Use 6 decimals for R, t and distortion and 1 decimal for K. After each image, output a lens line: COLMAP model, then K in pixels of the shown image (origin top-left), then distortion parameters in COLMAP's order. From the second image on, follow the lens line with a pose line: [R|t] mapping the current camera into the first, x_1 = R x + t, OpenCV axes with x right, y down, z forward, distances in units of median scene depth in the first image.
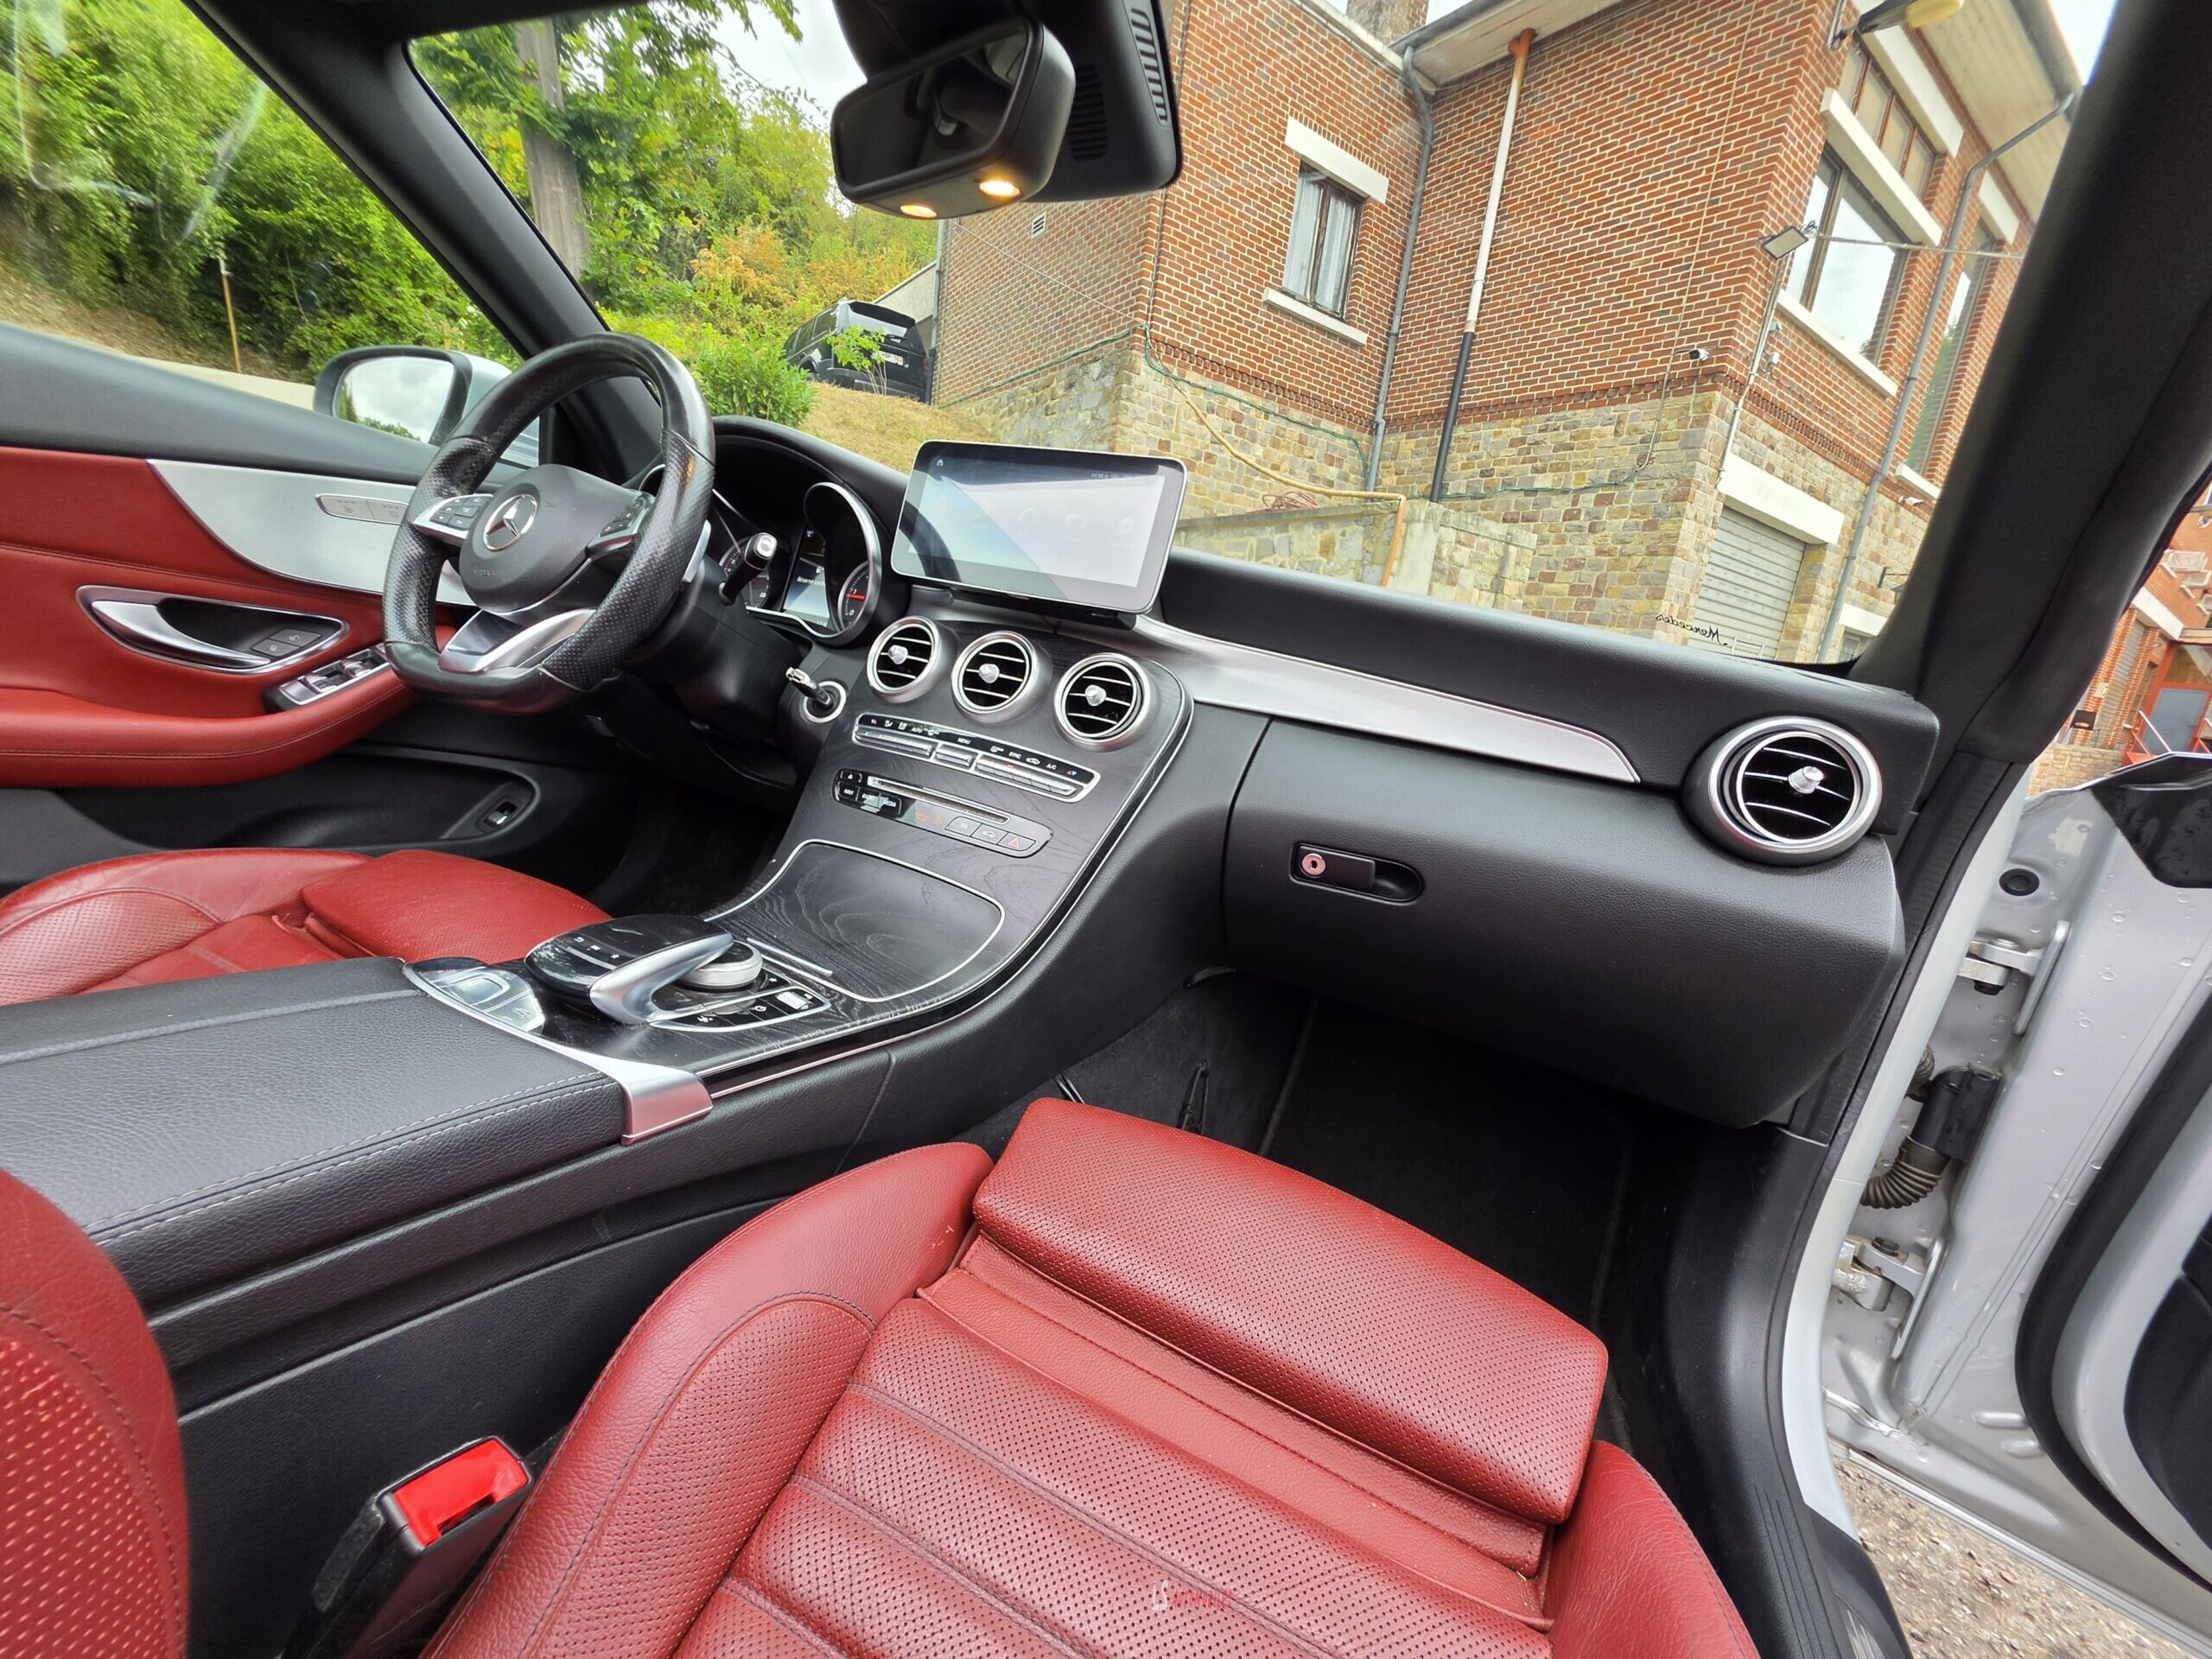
lens RADIAL K [[885.7, 0, 1091.7], [0, 885.7, 840.5], [0, 0, 1]] dist [-0.000257, -0.001192]
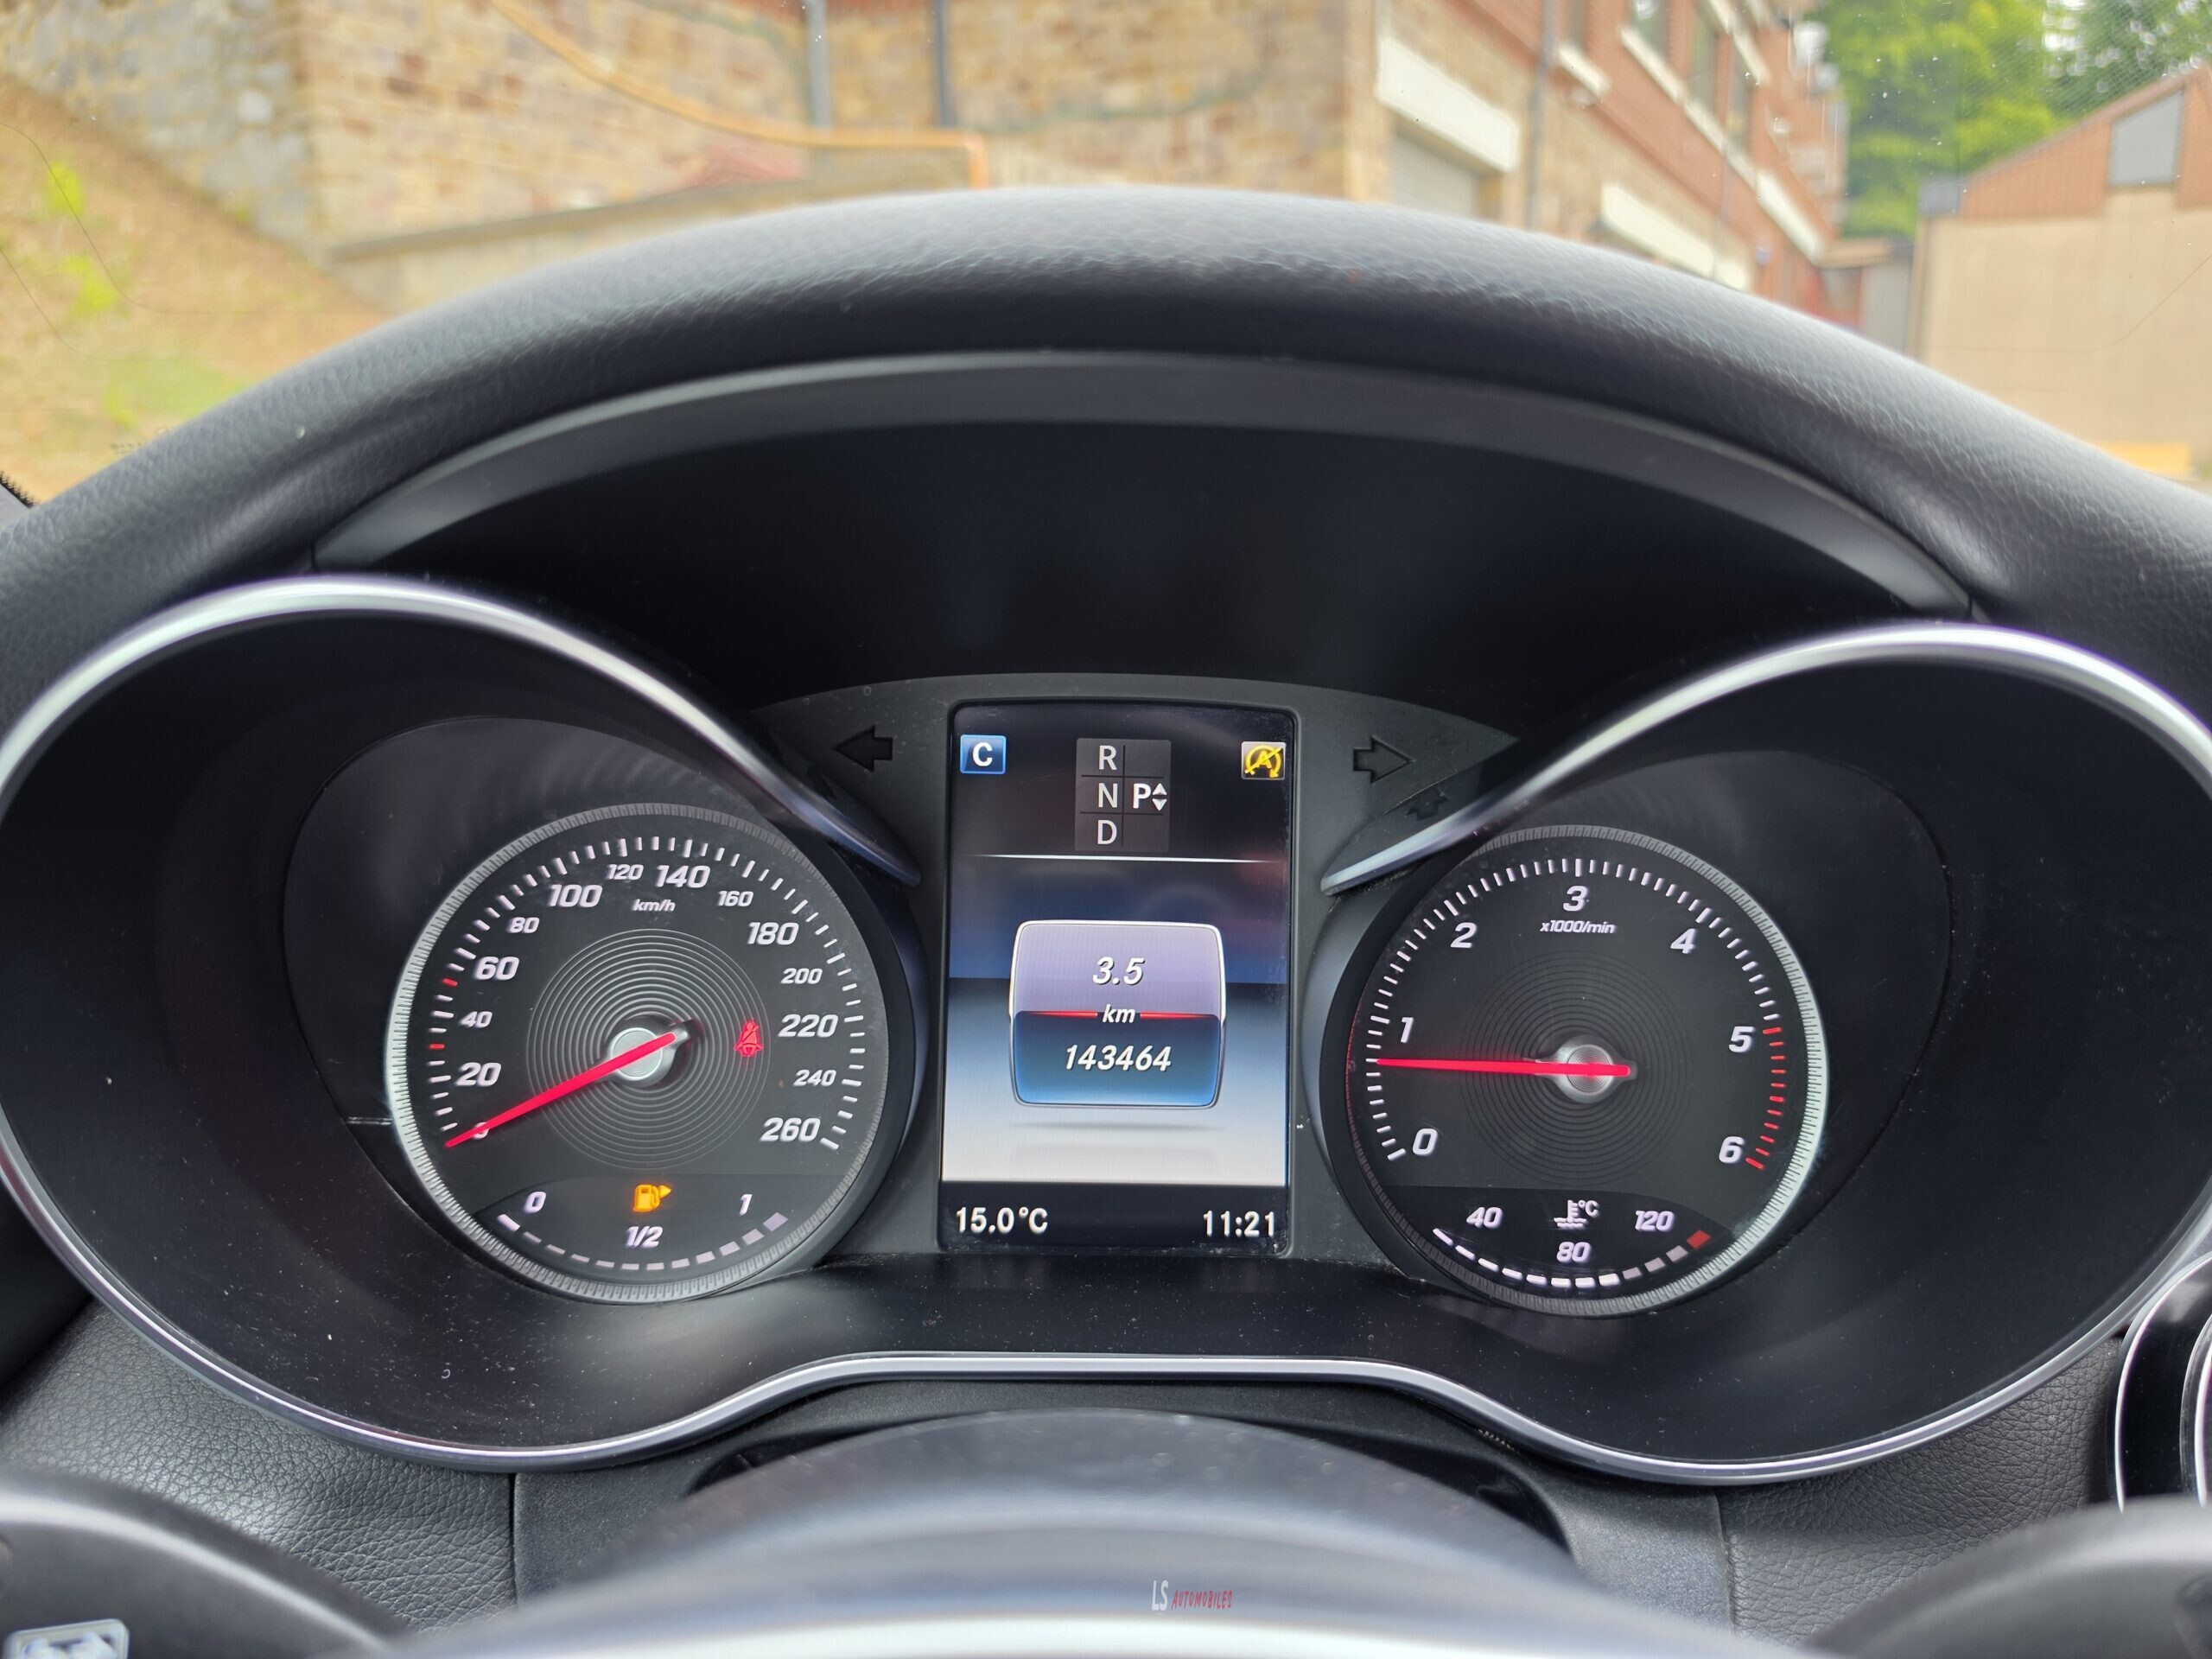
lens RADIAL K [[1584.3, 0, 1124.5], [0, 1584.3, 833.5], [0, 0, 1]] dist [-0.012683, -0.001073]
pose [[0.872779, -0.246376, 0.421373, -0.046843], [0.227155, 0.969102, 0.096132, -0.038220], [-0.432038, 0.011815, 0.901778, 0.074180]]
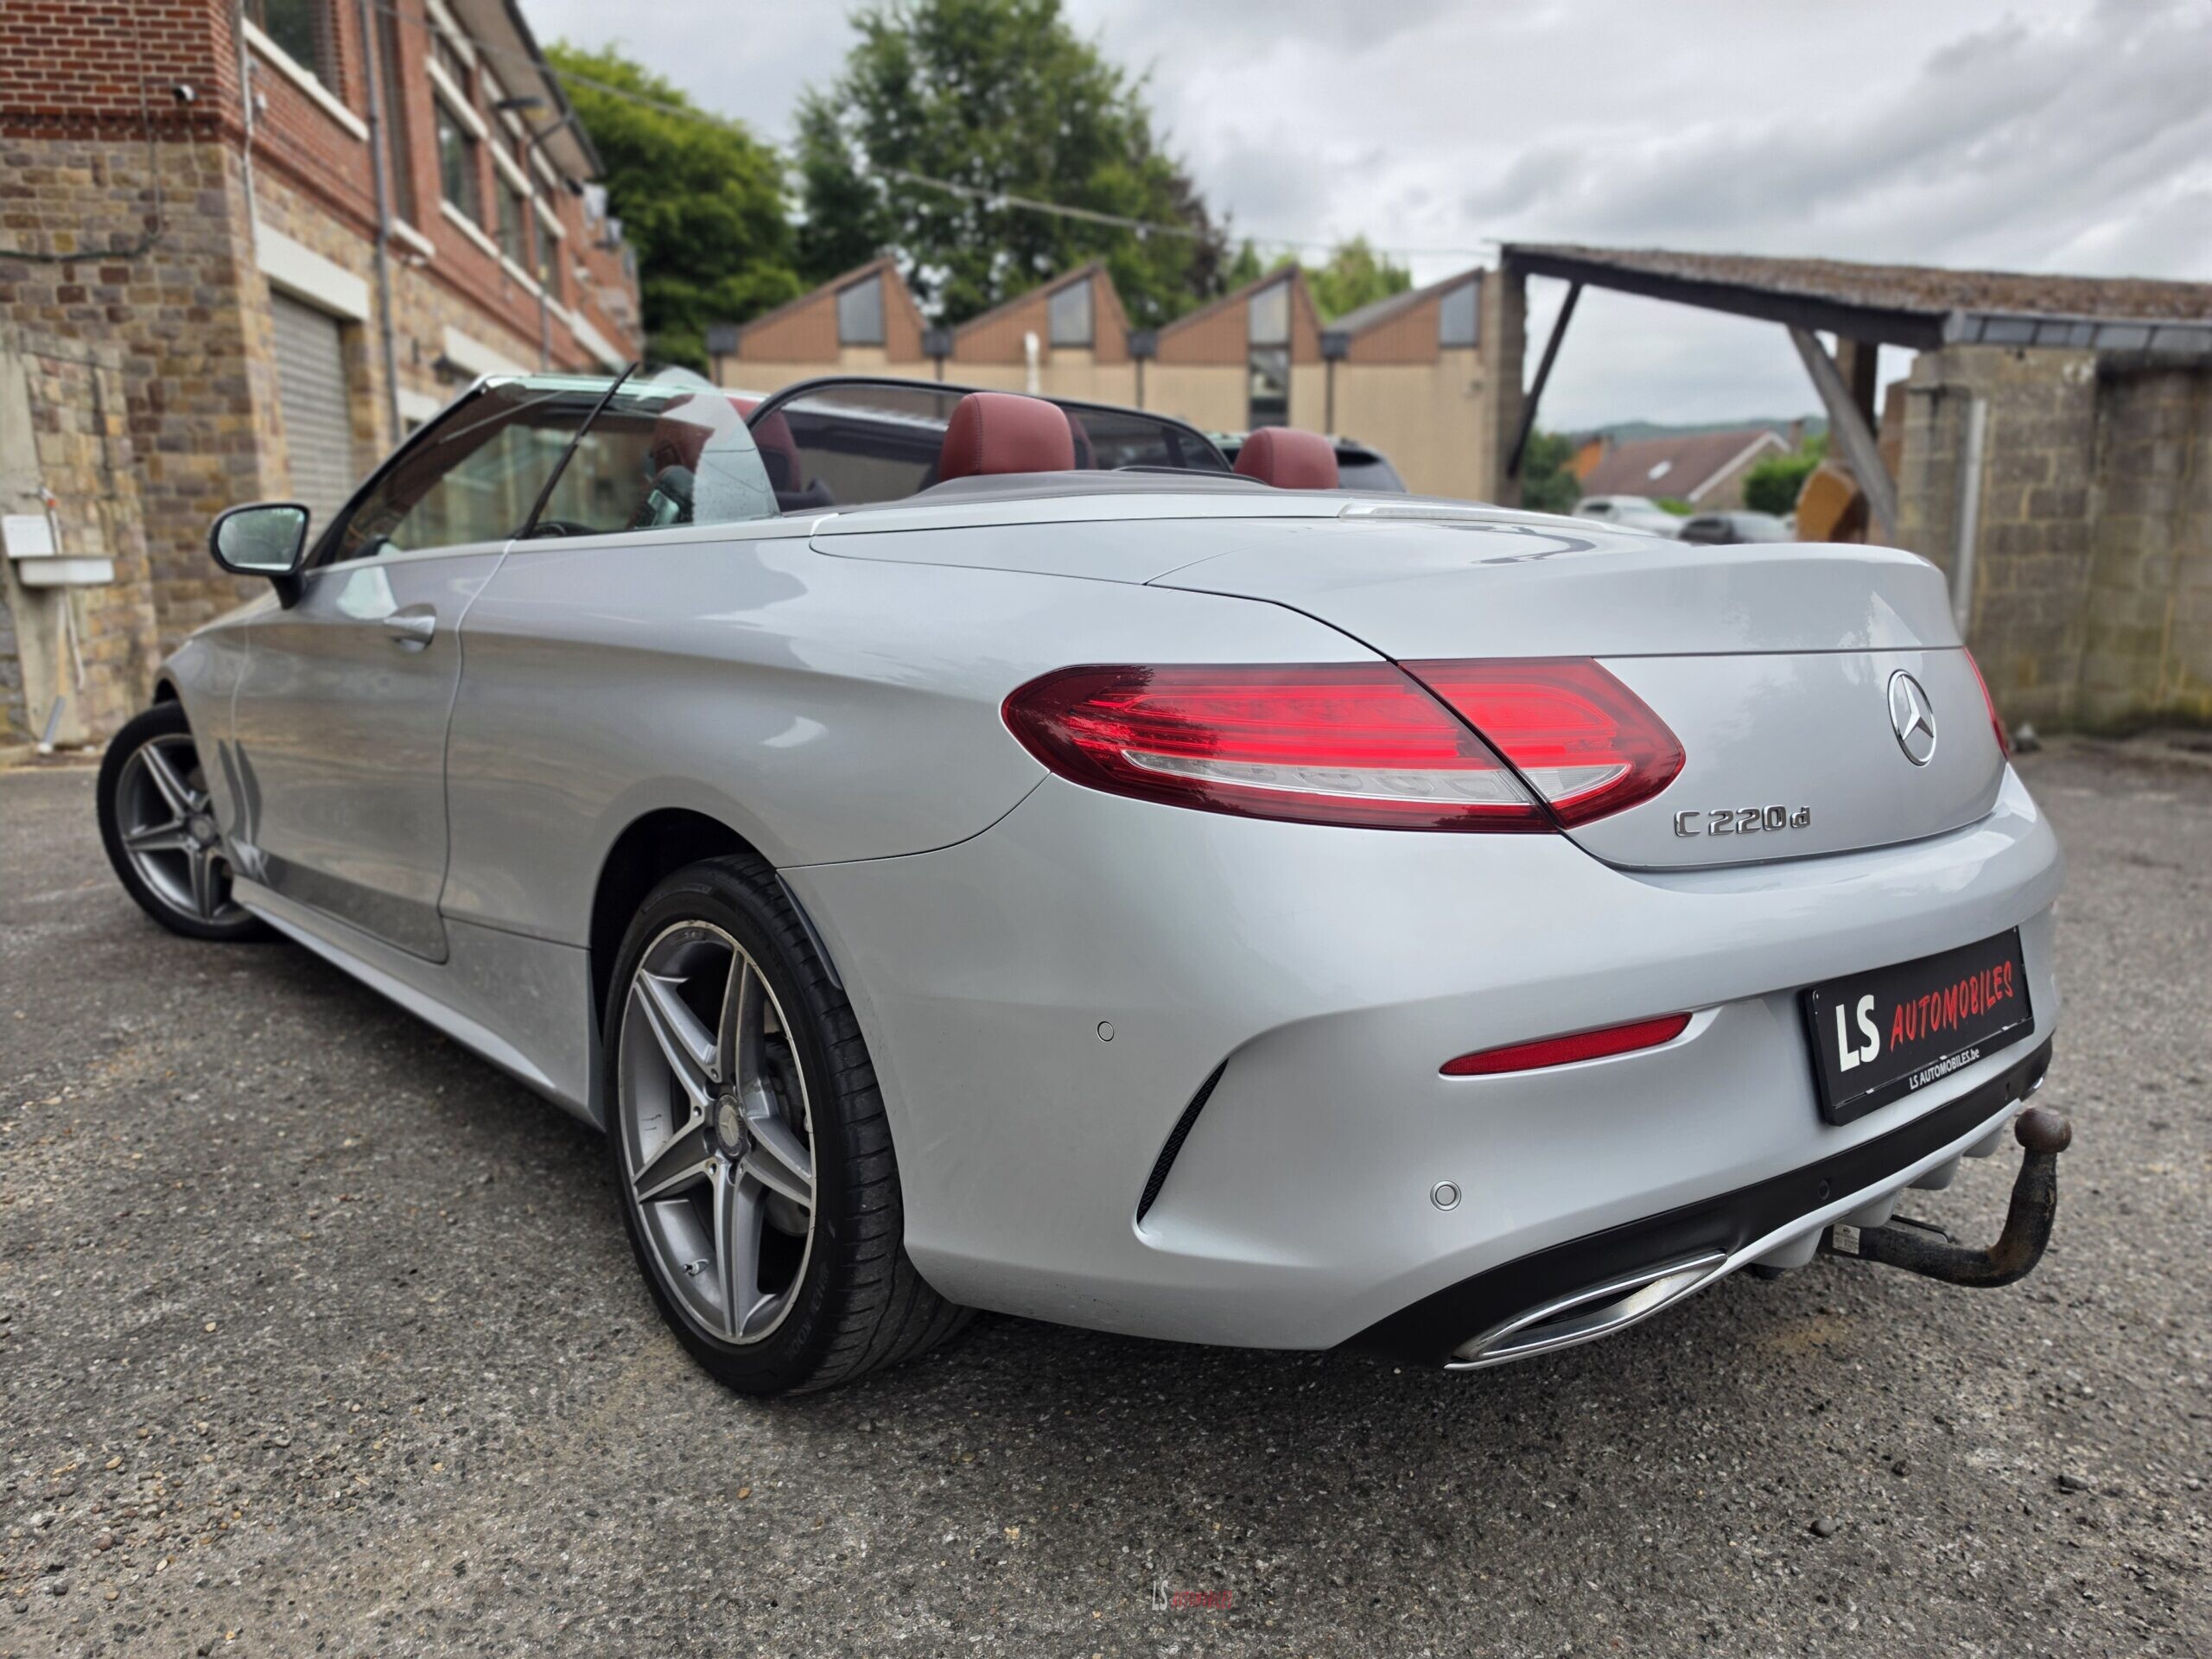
lens RADIAL K [[1508.9, 0, 1106.0], [0, 1508.9, 829.5], [0, 0, 1]] dist [-0.000088, -0.003006]
pose [[0.378673, -0.310022, 0.872063, -0.310153], [0.265019, 0.939097, 0.218774, -0.022689], [-0.886776, 0.148269, 0.437772, -0.164426]]
